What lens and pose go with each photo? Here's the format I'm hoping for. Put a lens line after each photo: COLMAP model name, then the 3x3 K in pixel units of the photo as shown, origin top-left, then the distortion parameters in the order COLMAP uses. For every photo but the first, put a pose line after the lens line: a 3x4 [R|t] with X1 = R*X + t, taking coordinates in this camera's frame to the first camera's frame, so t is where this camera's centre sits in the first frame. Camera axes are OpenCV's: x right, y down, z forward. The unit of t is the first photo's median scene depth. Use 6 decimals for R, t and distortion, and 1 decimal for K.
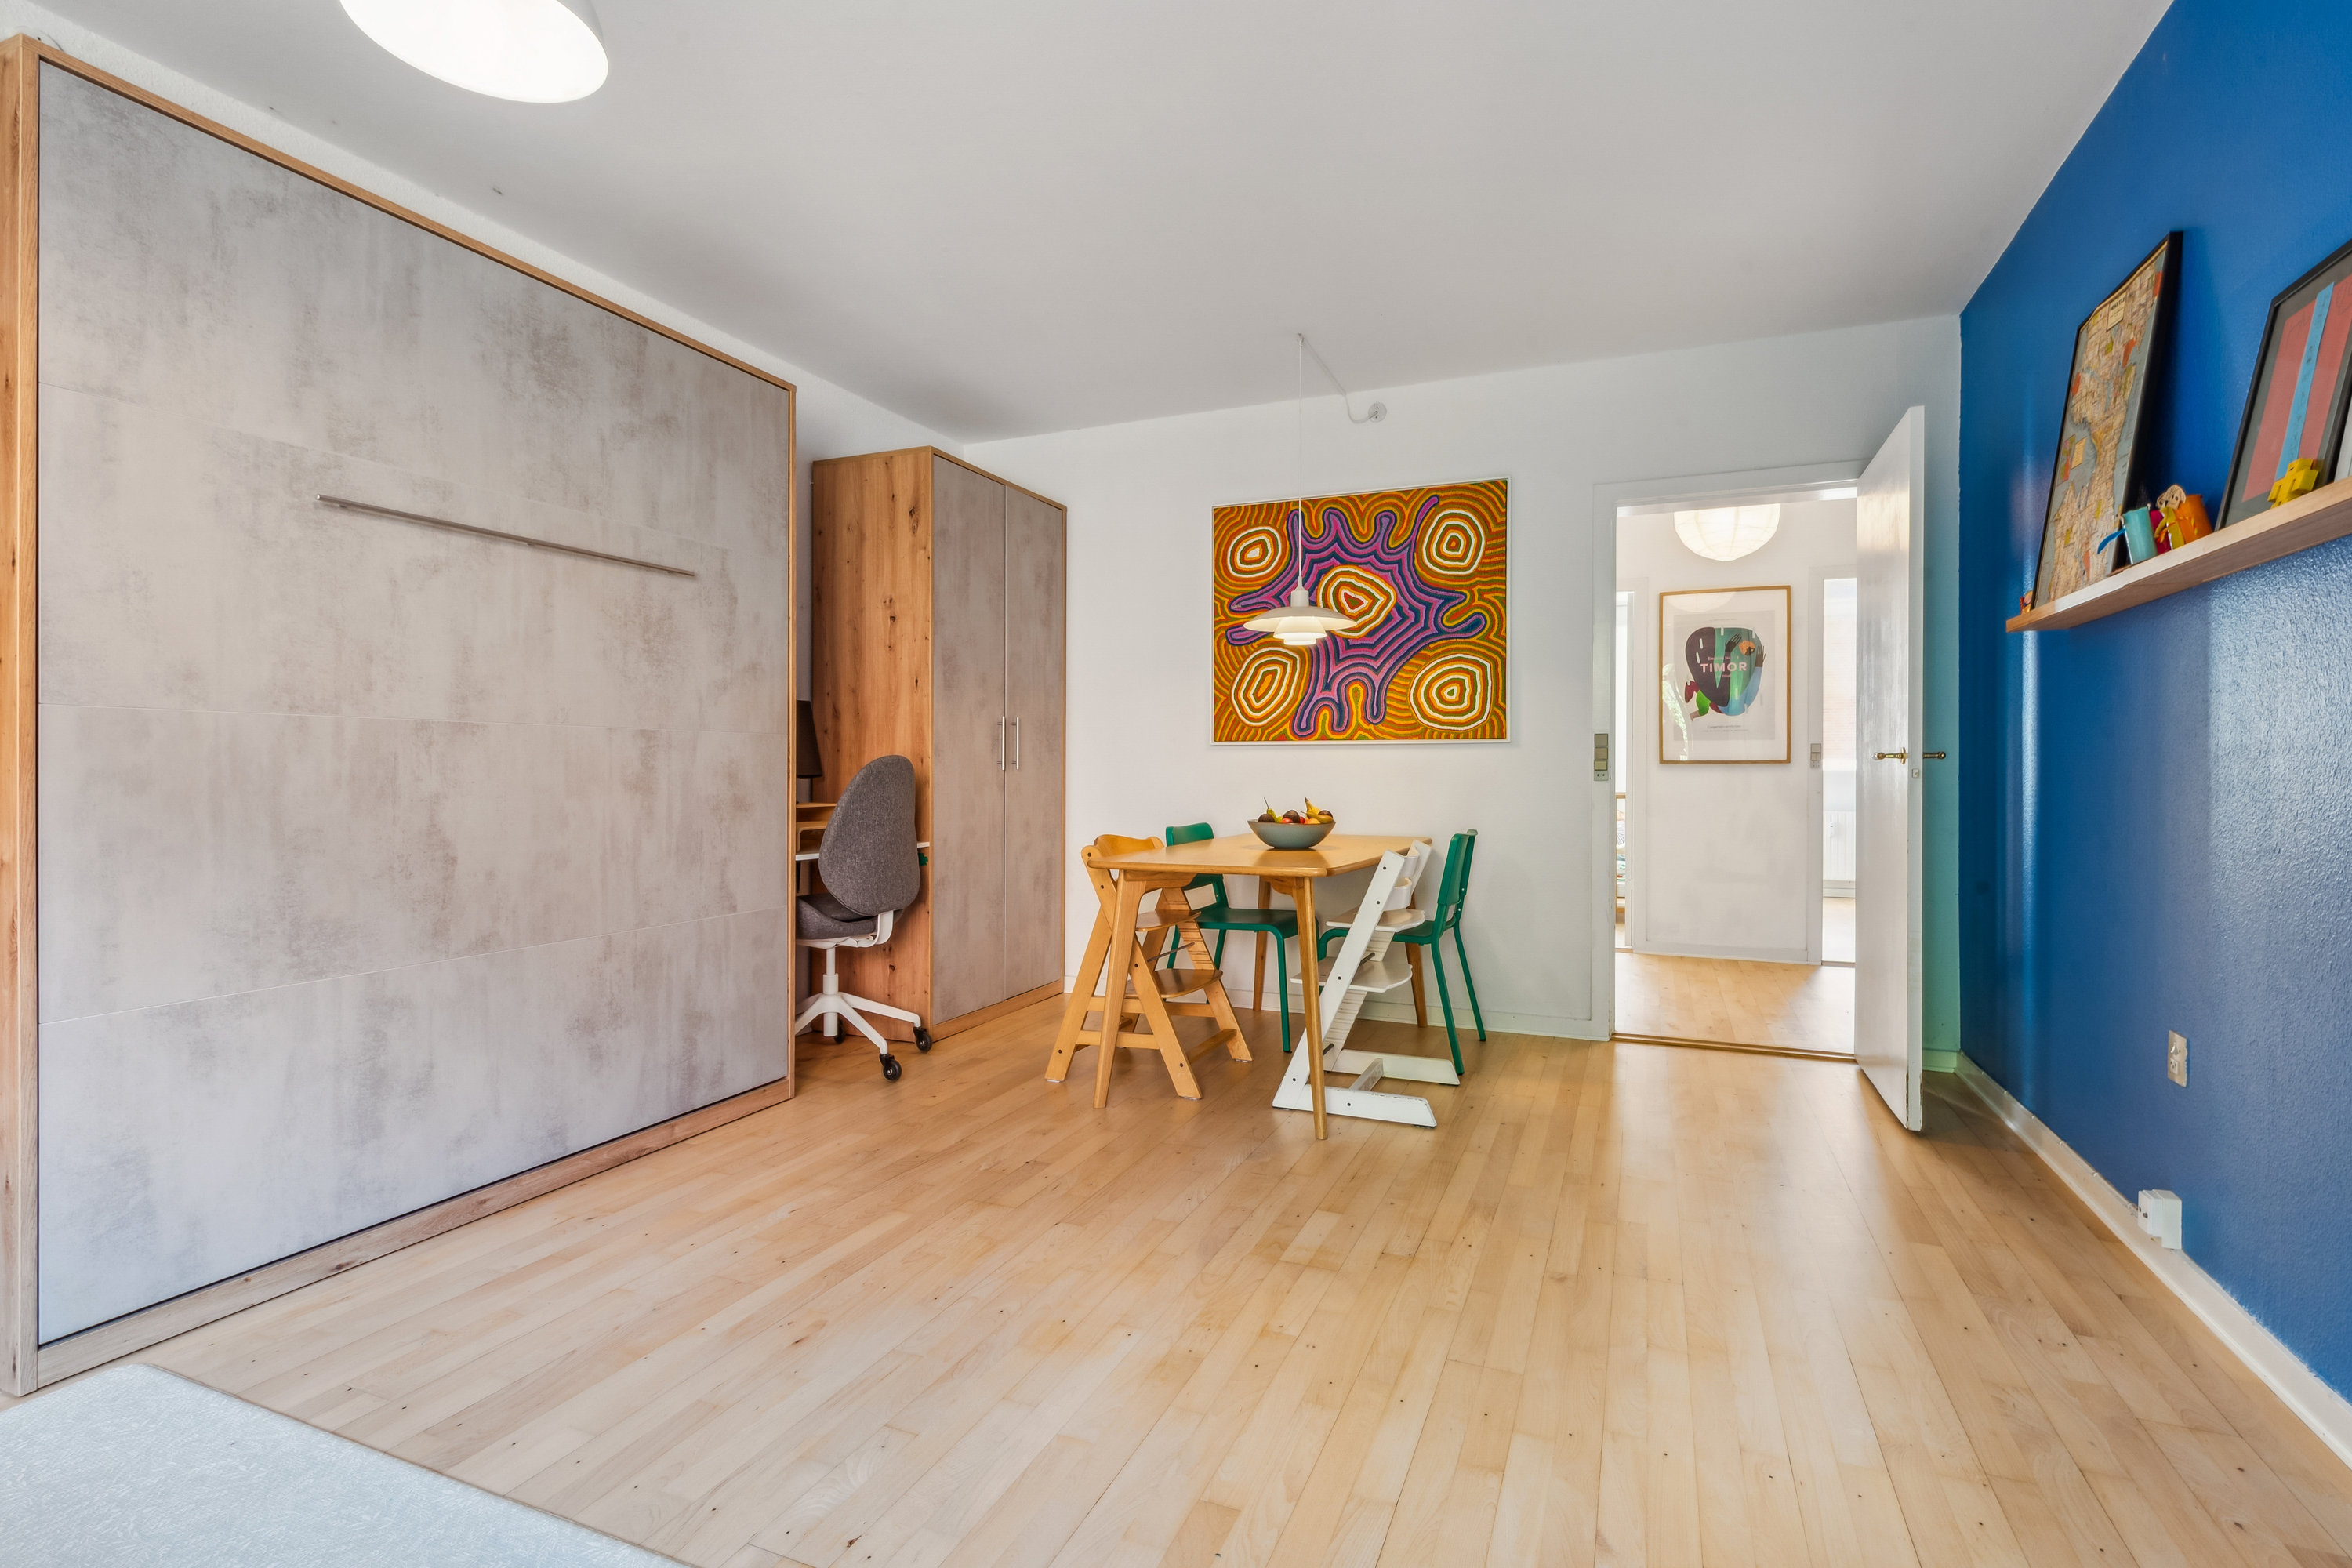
lens RADIAL K [[1092.8, 0, 1194.5], [0, 1092.8, 769.7], [0, 0, 1]] dist [0.000906, -0.002183]
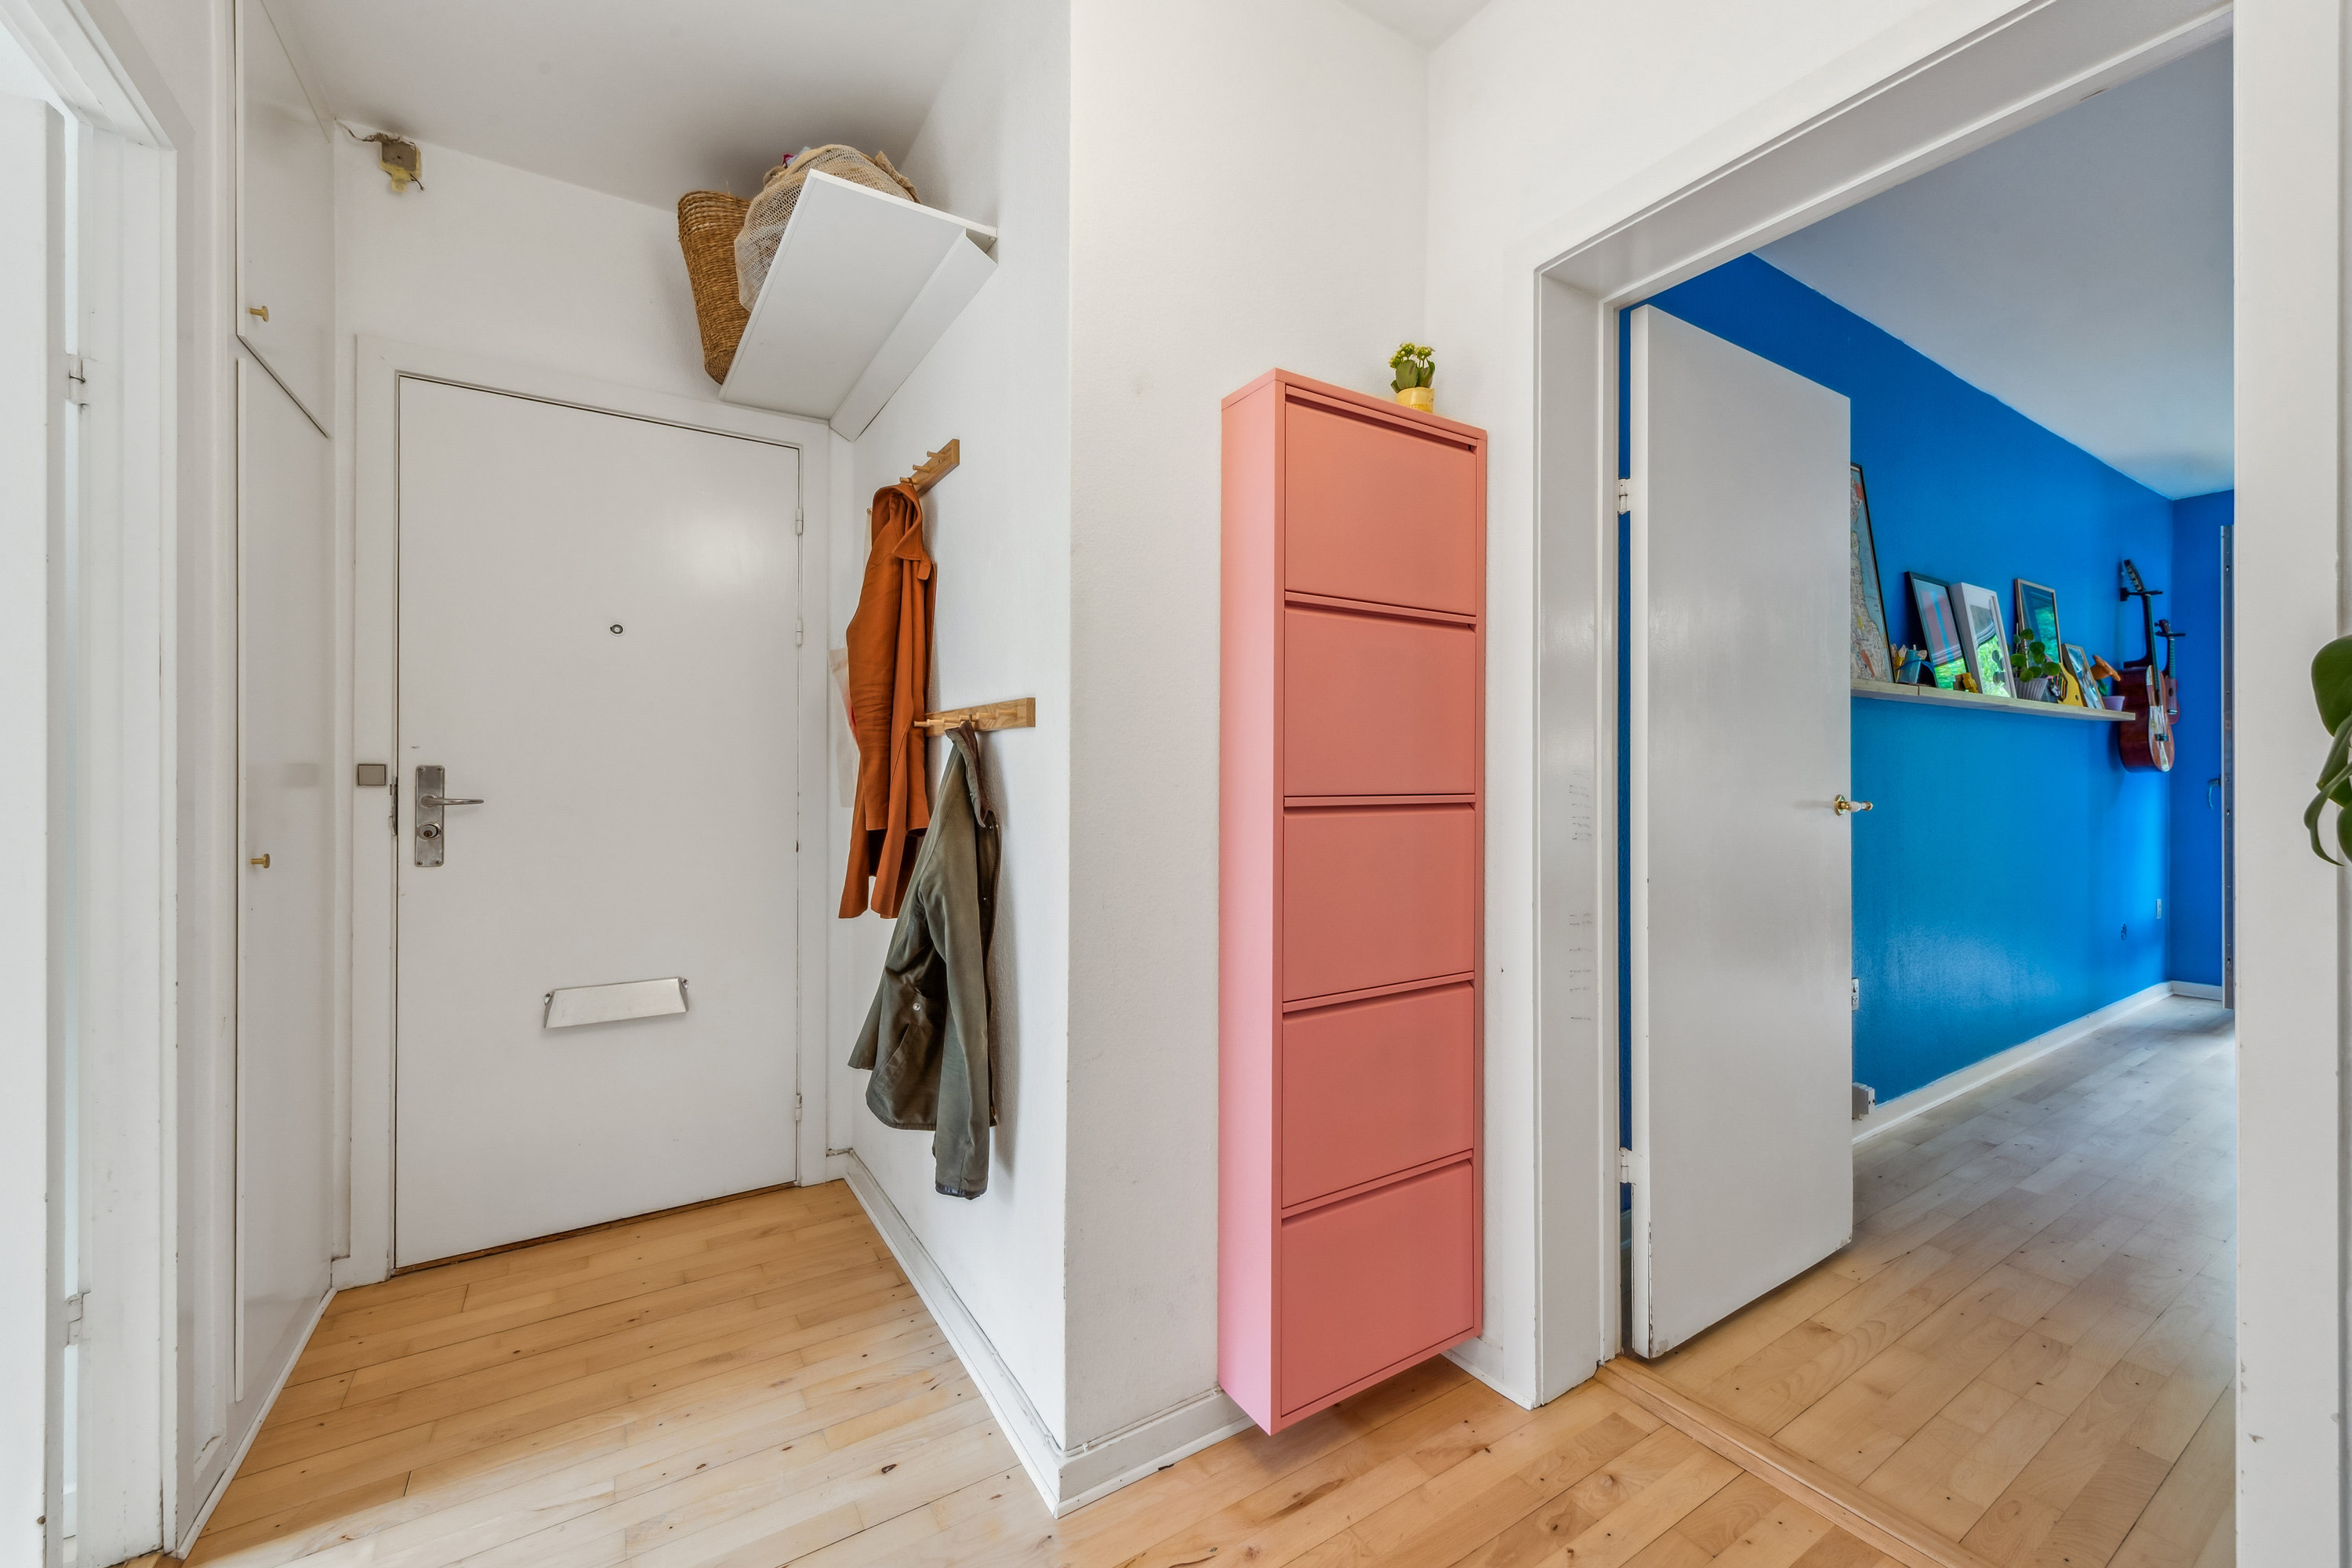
lens RADIAL K [[932.6, 0, 1196.5], [0, 932.6, 771.6], [0, 0, 1]] dist [0.011752, -0.002682]
pose [[-0.825096, -0.003547, 0.564982, 0.619558], [-0.004325, 0.999991, -0.000040, -0.035356], [-0.564977, -0.002477, -0.825103, 1.783669]]
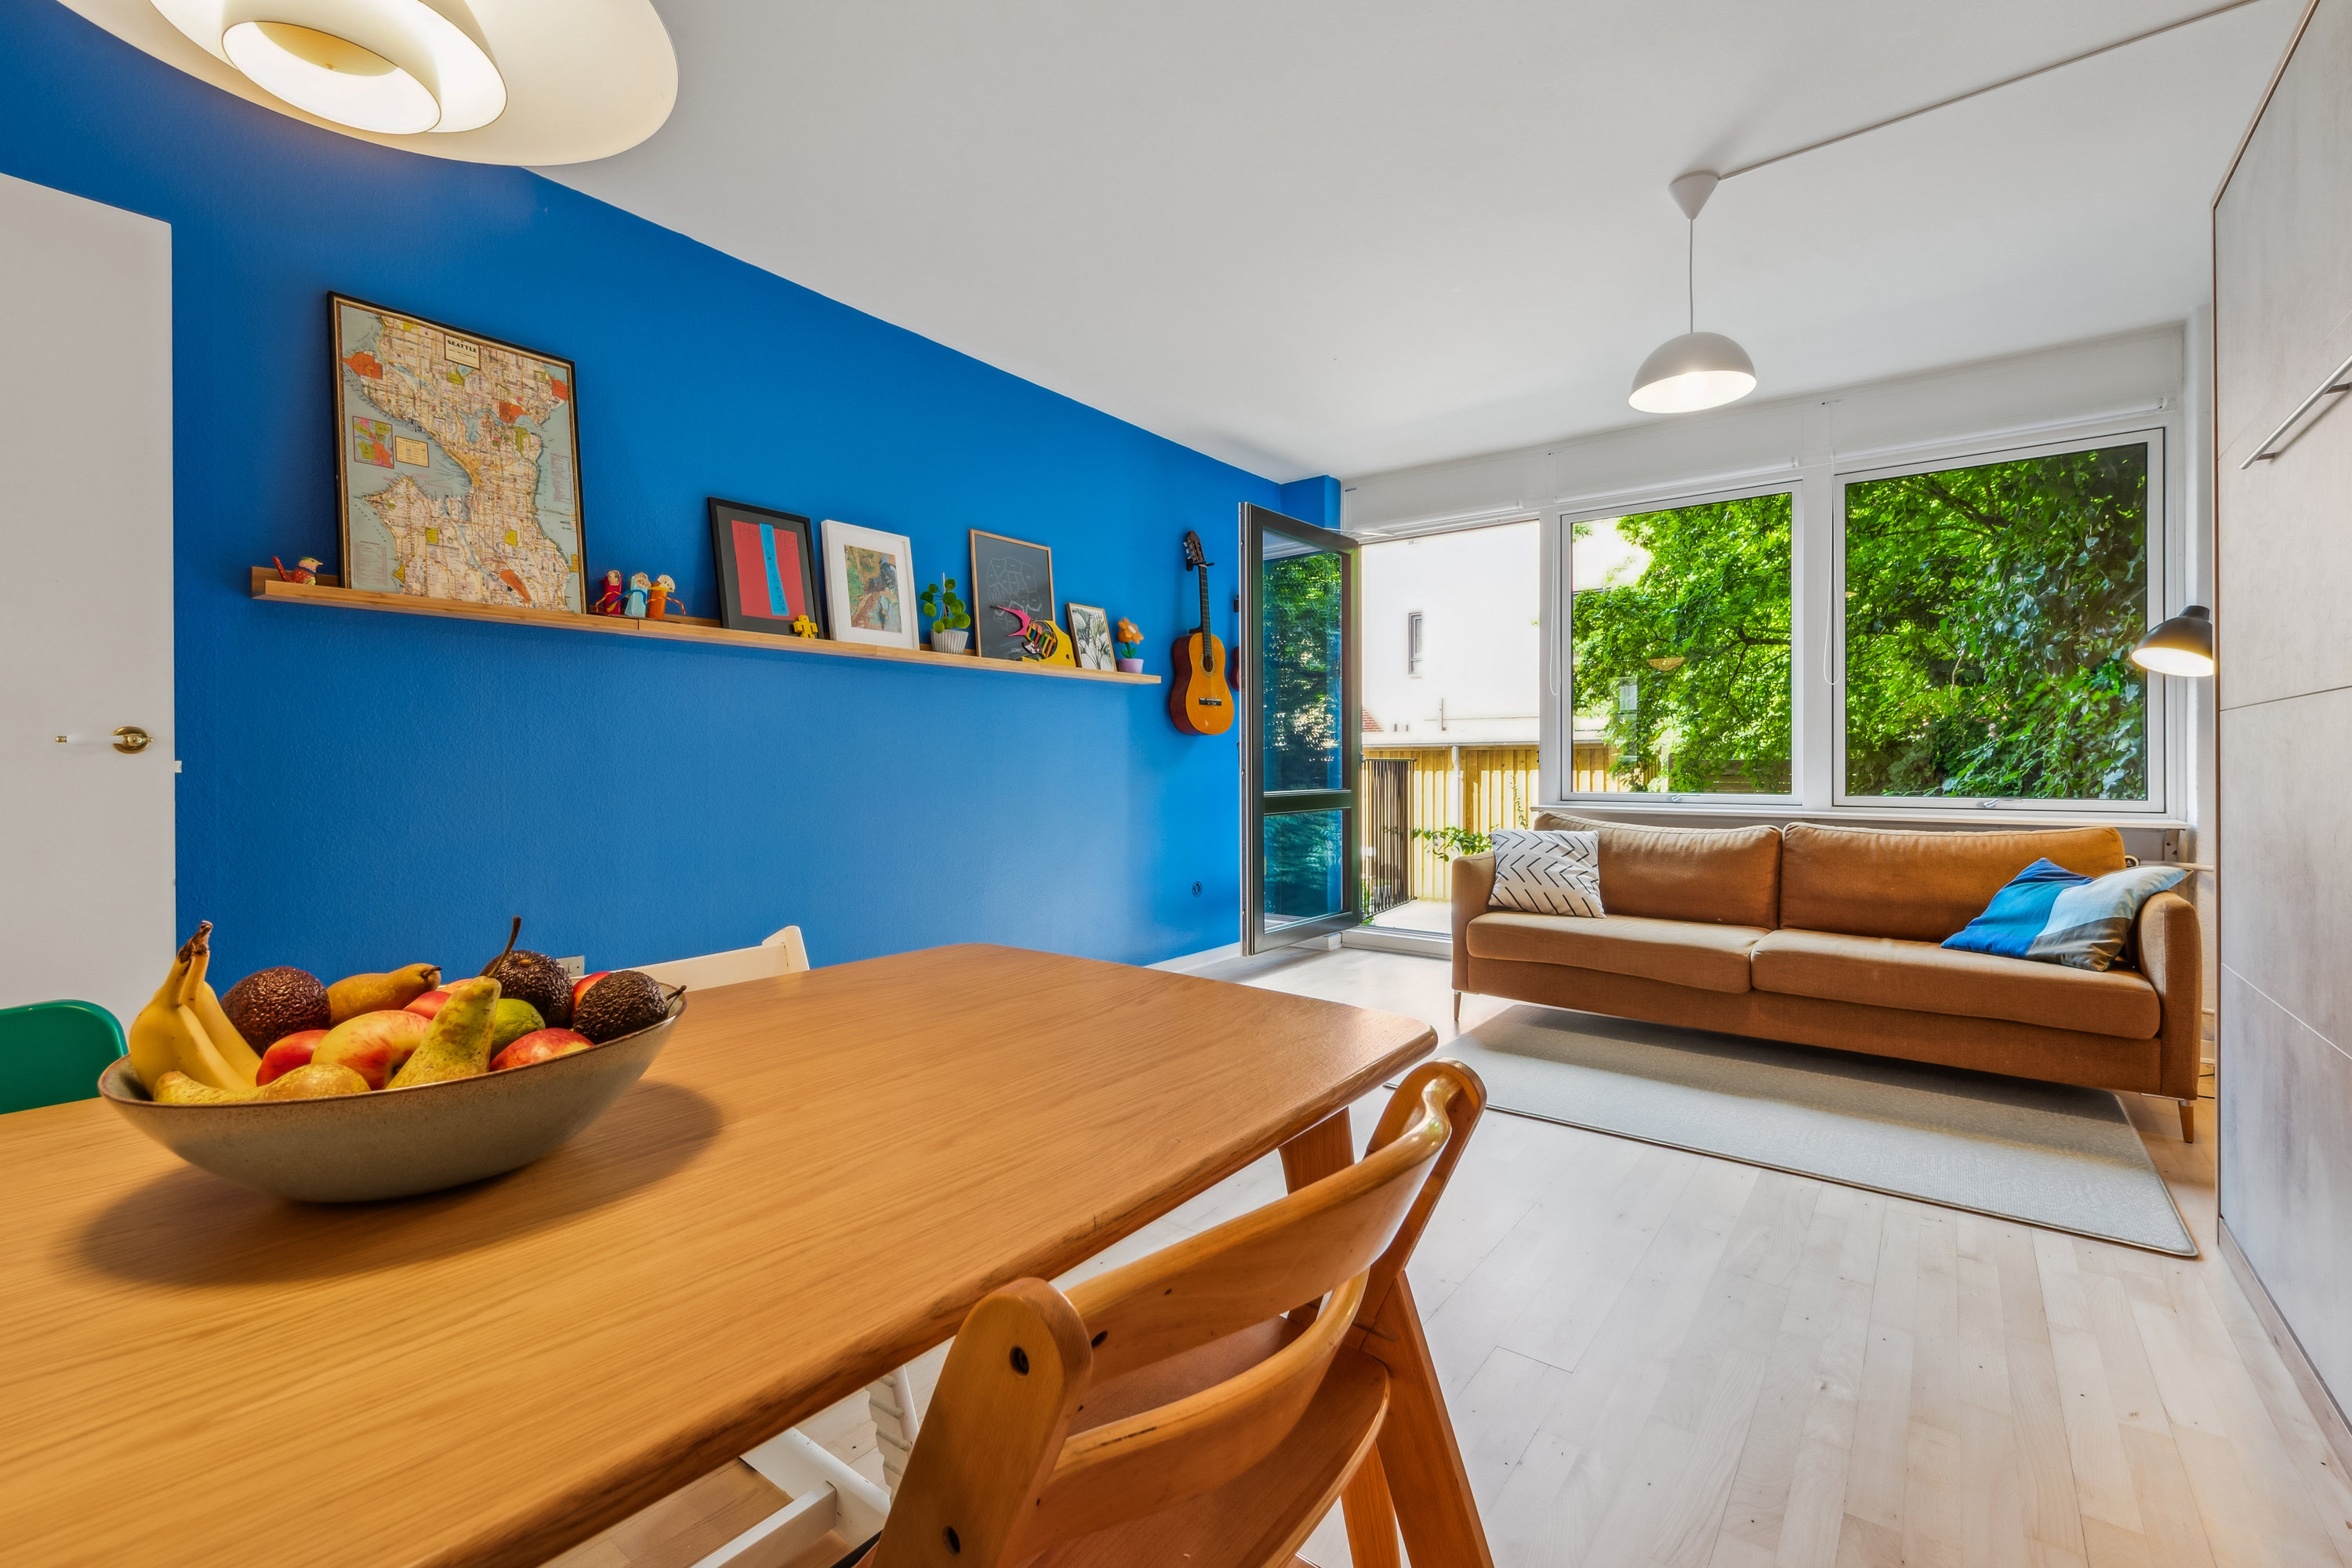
lens RADIAL K [[994.7, 0, 1192.4], [0, 994.7, 765.1], [0, 0, 1]] dist [-0.004179, -0.000178]
pose [[-0.965192, 0.000524, 0.261540, -0.113936], [0.002093, 0.999981, 0.005719, -0.003915], [-0.261532, 0.006067, -0.965176, 1.351472]]
